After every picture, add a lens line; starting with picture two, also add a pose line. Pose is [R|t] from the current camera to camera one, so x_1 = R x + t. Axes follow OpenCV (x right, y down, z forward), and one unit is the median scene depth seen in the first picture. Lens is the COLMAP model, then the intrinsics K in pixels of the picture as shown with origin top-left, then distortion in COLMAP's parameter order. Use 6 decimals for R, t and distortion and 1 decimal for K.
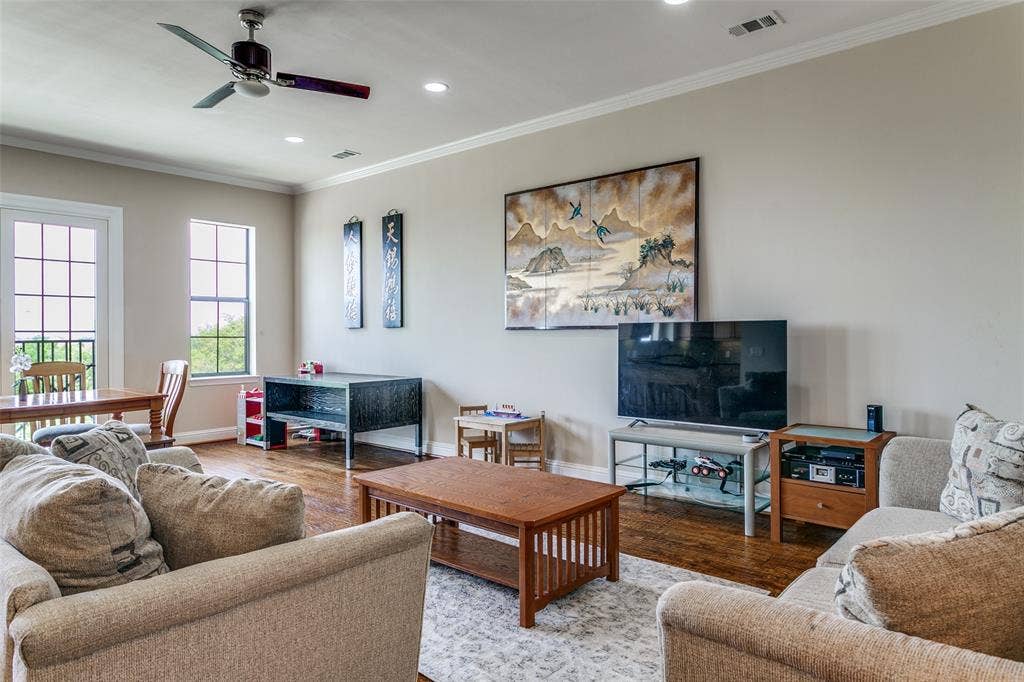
lens RADIAL K [[625.0, 0, 507.8], [0, 625.0, 338.7], [0, 0, 1]] dist [-0.006549, -0.000888]
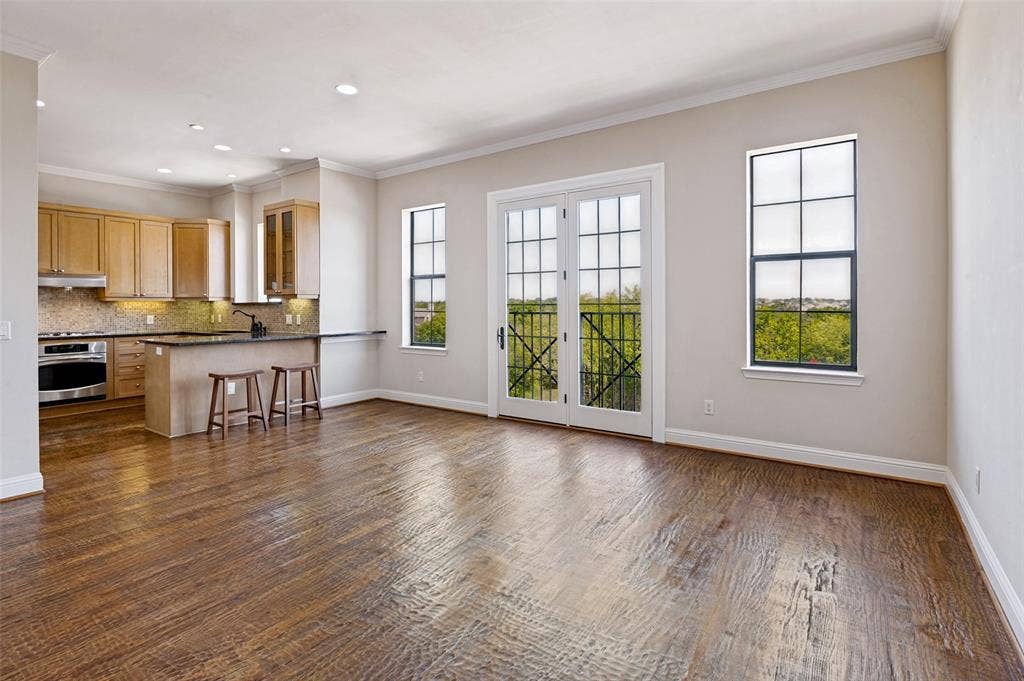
lens RADIAL K [[510.1, 0, 500.8], [0, 510.1, 306.2], [0, 0, 1]] dist [-0.006705, 0.002313]
pose [[0.096624, 0.007021, -0.995296, 0.076375], [-0.005275, 0.999965, 0.006542, -0.011790], [0.995307, 0.004618, 0.096658, 0.721498]]
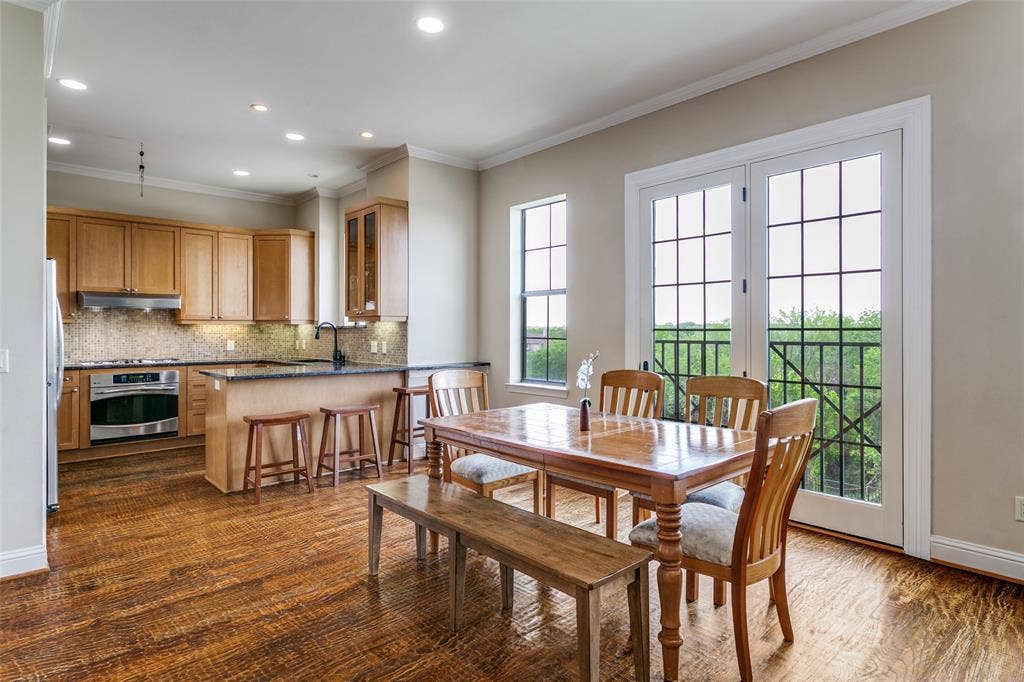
lens RADIAL K [[550.0, 0, 505.1], [0, 550.0, 332.6], [0, 0, 1]] dist [-0.011003, 0.002962]
pose [[-0.113977, 0.009045, -0.993442, -0.115519], [-0.007818, 0.999919, 0.010001, -0.010742], [0.993453, 0.008906, -0.113897, 0.713167]]
